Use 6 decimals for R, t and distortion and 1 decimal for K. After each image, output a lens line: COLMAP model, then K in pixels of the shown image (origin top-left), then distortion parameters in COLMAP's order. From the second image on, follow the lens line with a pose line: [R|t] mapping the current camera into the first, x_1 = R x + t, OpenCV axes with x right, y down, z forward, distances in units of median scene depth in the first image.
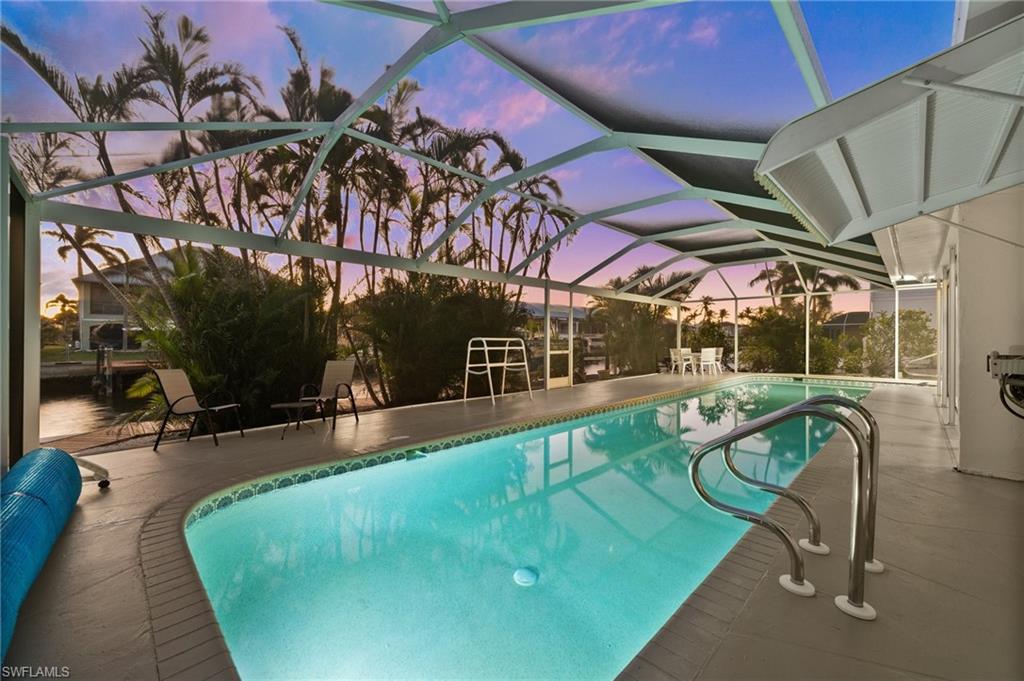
lens RADIAL K [[408.7, 0, 512.0], [0, 408.7, 340.5], [0, 0, 1]] dist [0.007680, 0.000031]
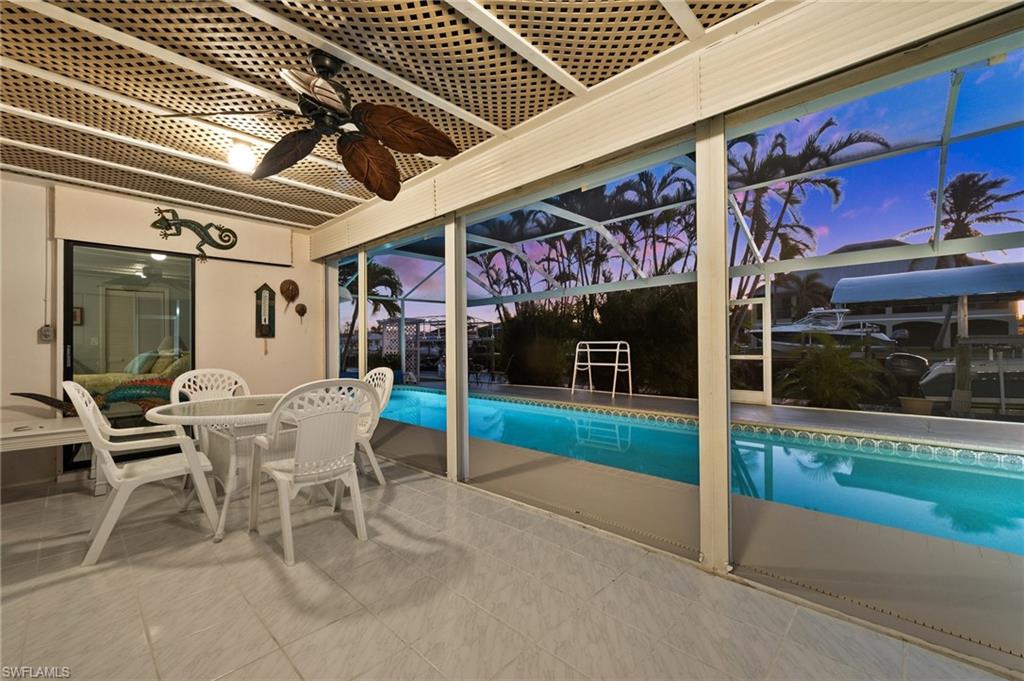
lens RADIAL K [[415.2, 0, 512.0], [0, 415.2, 340.5], [0, 0, 1]] dist [-0.001371, 0.000013]
pose [[0.031898, -0.009118, -0.999450, 1.134411], [0.019279, 0.999778, -0.008506, -0.003815], [0.999305, -0.018997, 0.032067, 0.705505]]
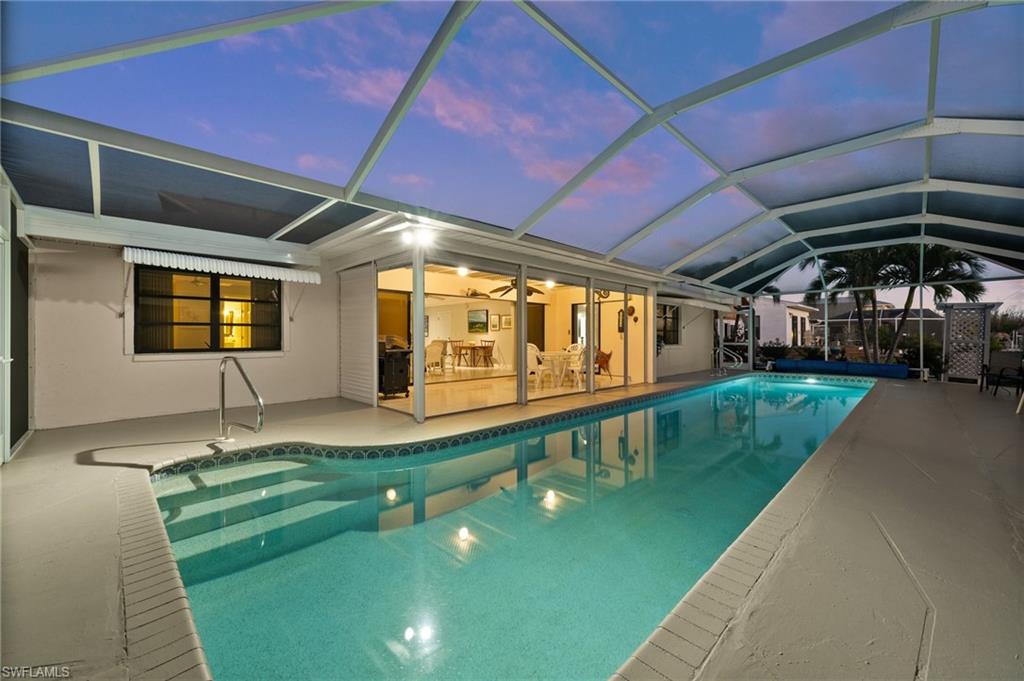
lens RADIAL K [[408.7, 0, 512.0], [0, 408.7, 340.5], [0, 0, 1]] dist [0.007680, 0.000031]
pose [[-0.999993, -0.001041, -0.003493, 0.893518], [-0.001044, 0.999999, 0.000734, 0.005544], [0.003493, 0.000738, -0.999994, 1.716903]]
